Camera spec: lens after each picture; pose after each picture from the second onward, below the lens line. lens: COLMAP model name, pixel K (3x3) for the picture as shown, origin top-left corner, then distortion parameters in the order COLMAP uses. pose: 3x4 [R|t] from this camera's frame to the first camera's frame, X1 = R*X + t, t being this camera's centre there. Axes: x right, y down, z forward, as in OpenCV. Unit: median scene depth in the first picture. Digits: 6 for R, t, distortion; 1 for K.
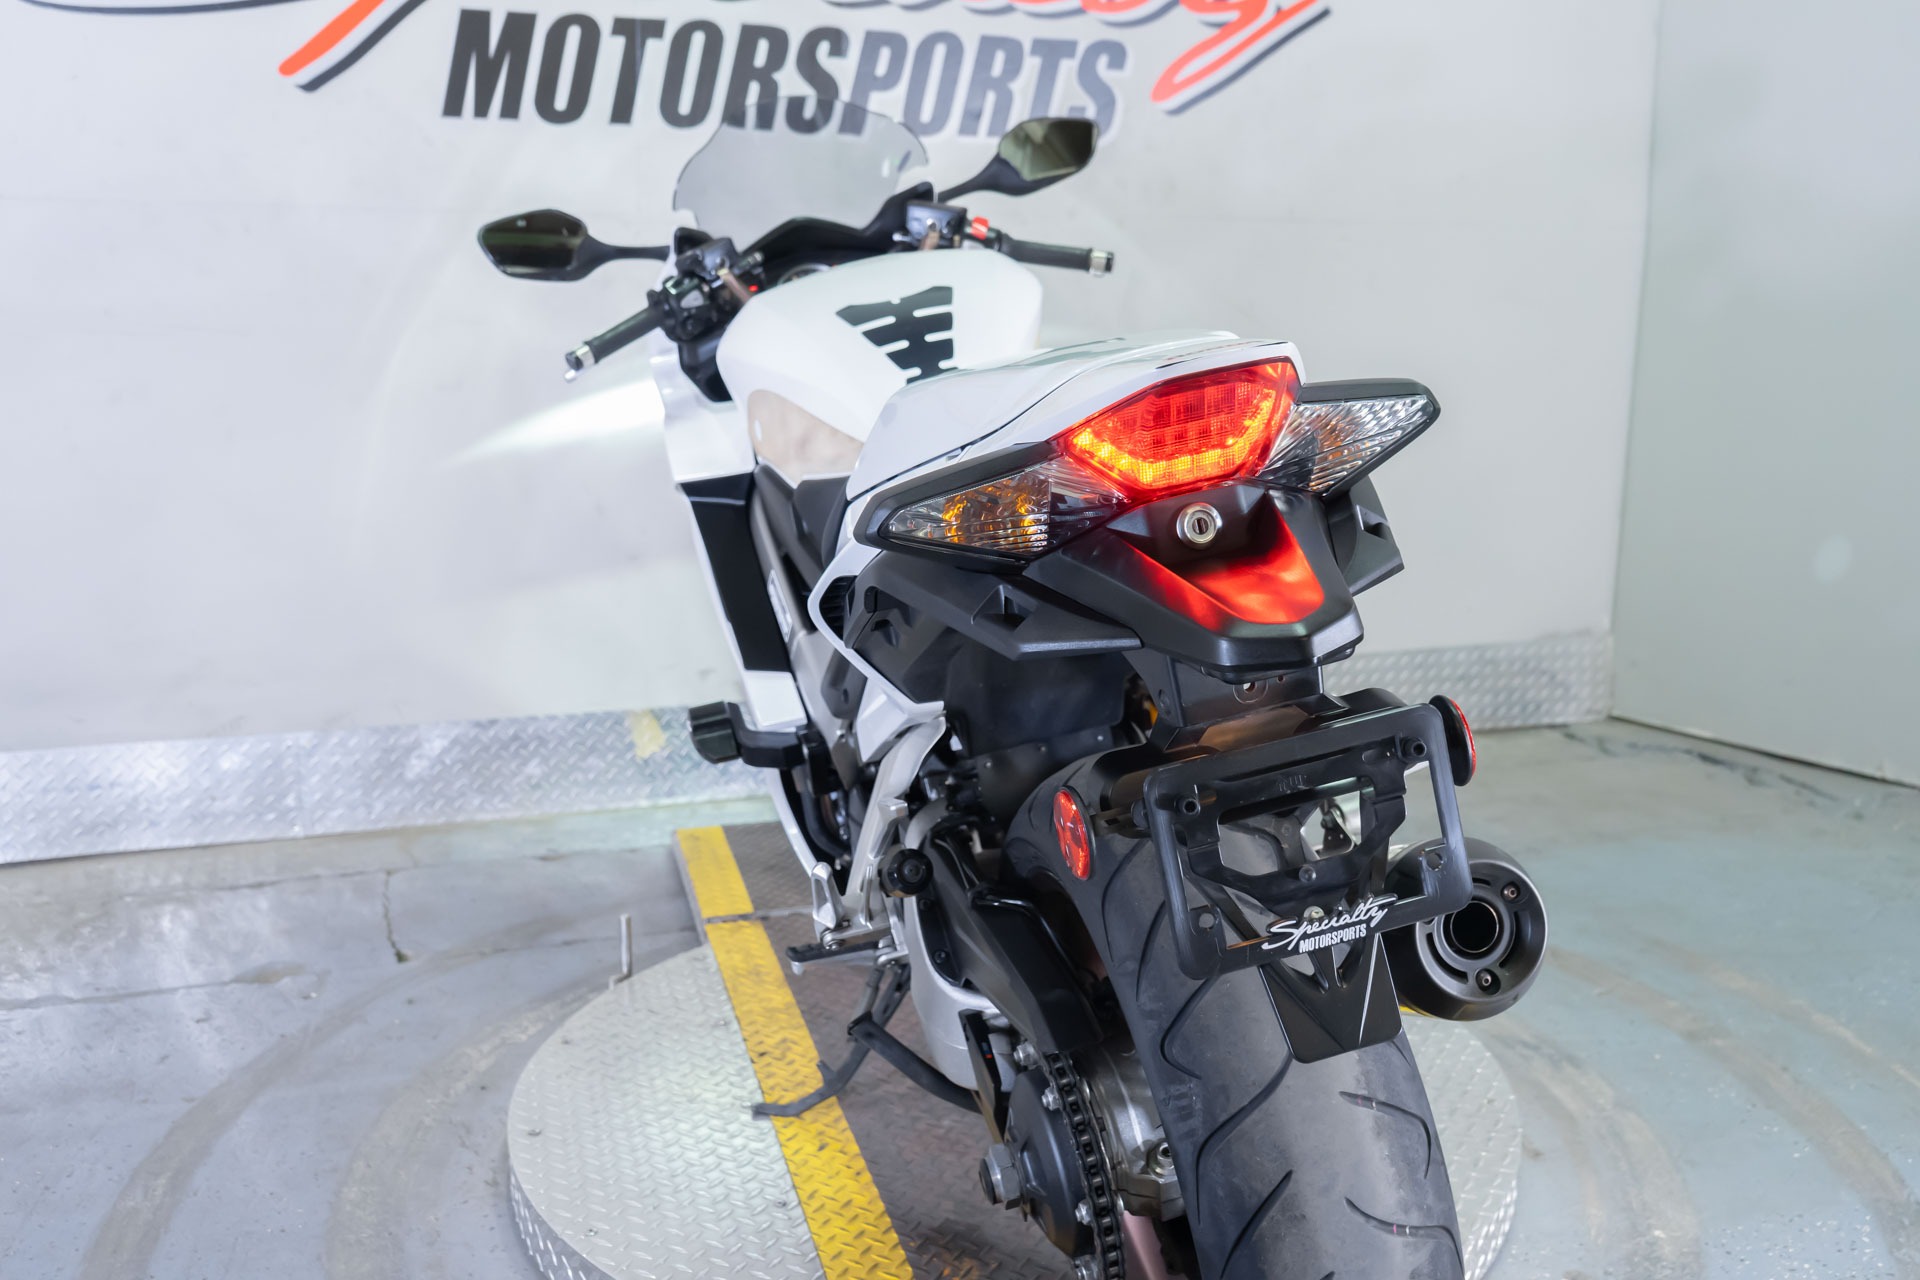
lens RADIAL K [[1768.0, 0, 955.9], [0, 1768.0, 635.6], [0, 0, 1]] dist [0.004008, 0.000000]
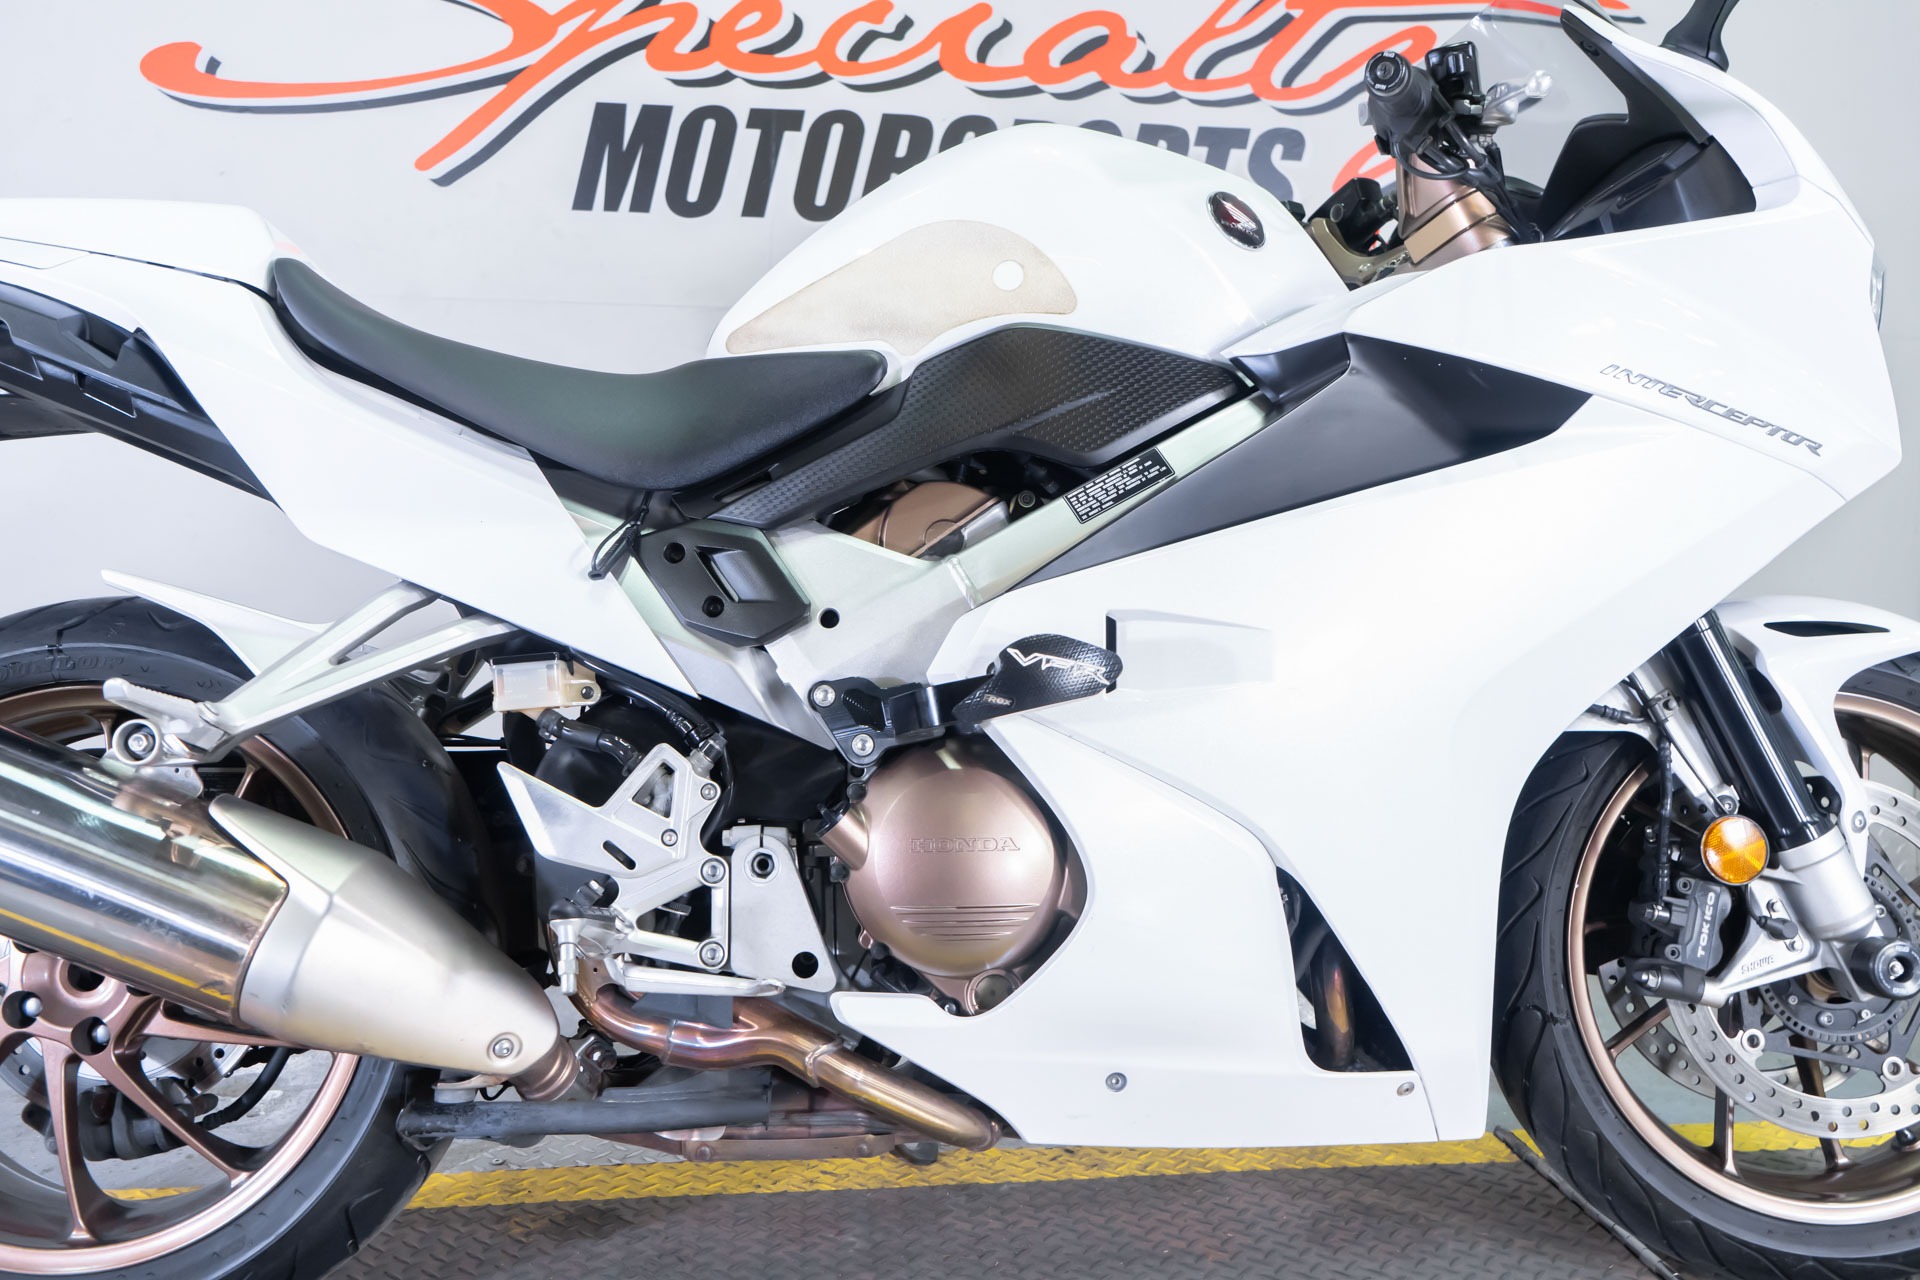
lens RADIAL K [[1530.3, 0, 968.3], [0, 1530.3, 640.7], [0, 0, 1]] dist [-0.009672, 0.018060]
pose [[0.978681, 0.017811, -0.204611, 0.100501], [-0.046895, 0.989295, -0.138189, 0.049217], [0.199959, 0.144838, 0.969040, 0.252461]]
